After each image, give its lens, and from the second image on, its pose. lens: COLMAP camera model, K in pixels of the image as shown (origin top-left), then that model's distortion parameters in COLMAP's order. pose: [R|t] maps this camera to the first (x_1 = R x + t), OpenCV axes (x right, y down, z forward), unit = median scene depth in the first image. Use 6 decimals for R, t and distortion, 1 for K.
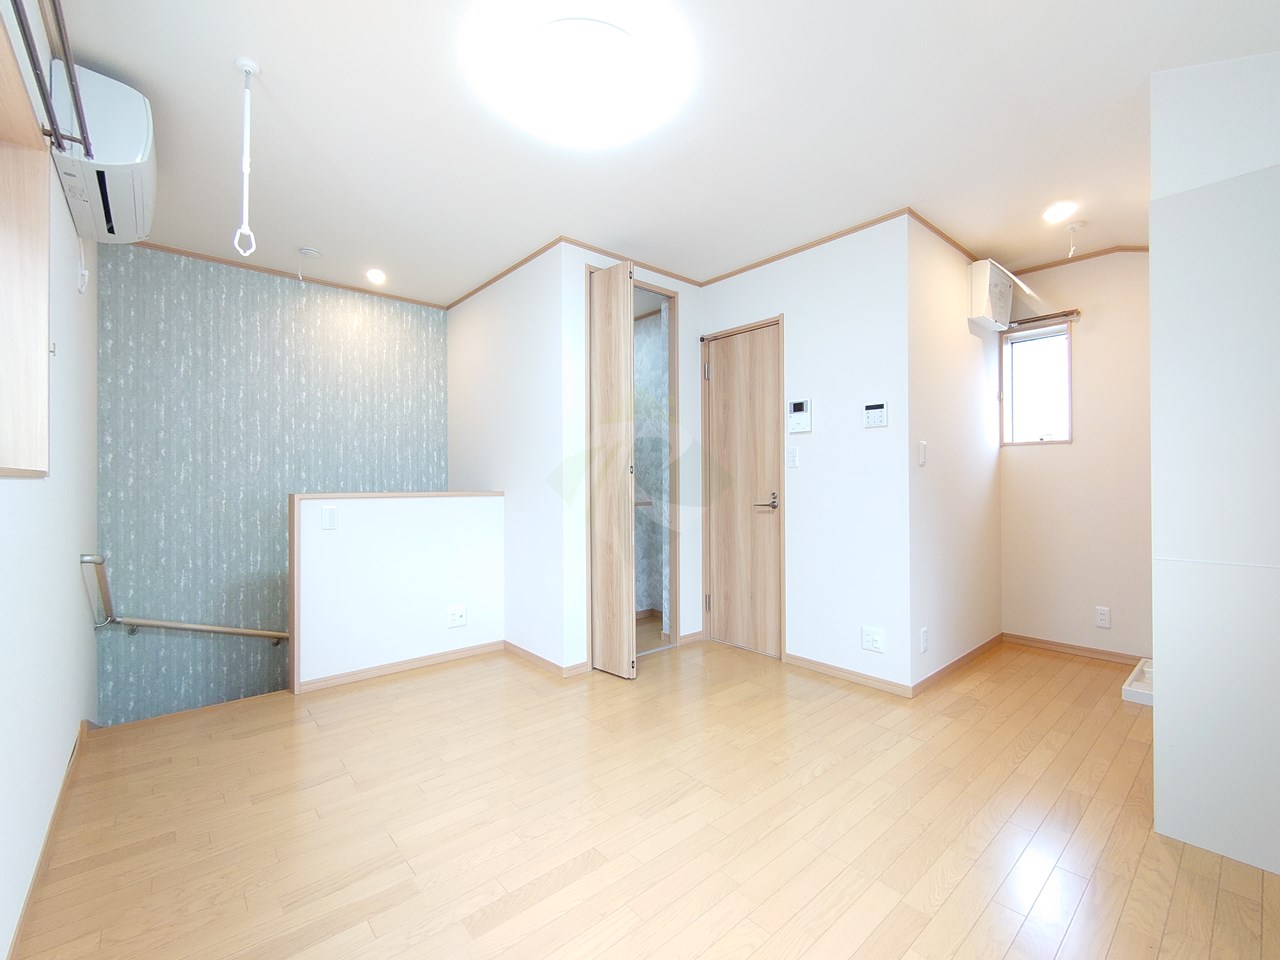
lens RADIAL K [[550.9, 0, 640.0], [0, 550.9, 480.0], [0, 0, 1]] dist [0.000863, -0.000974]
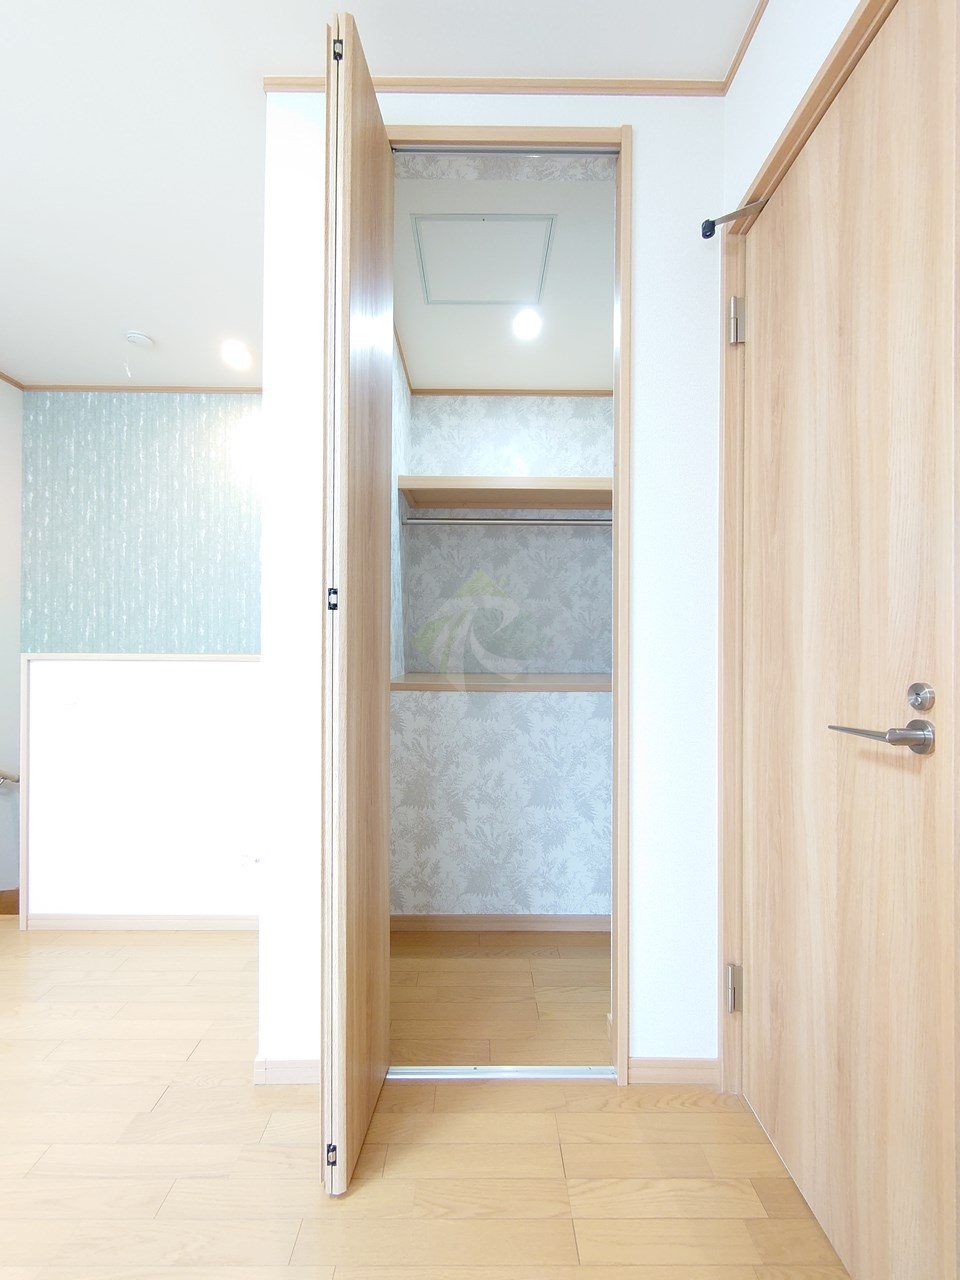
lens RADIAL K [[550.9, 0, 480.7], [0, 550.9, 643.7], [0, 0, 1]] dist [0.000863, -0.000974]
pose [[0.756948, 0.005079, -0.653455, 0.245298], [-0.004904, 0.999986, 0.002091, 0.006424], [0.653457, 0.001622, 0.756962, 0.680050]]
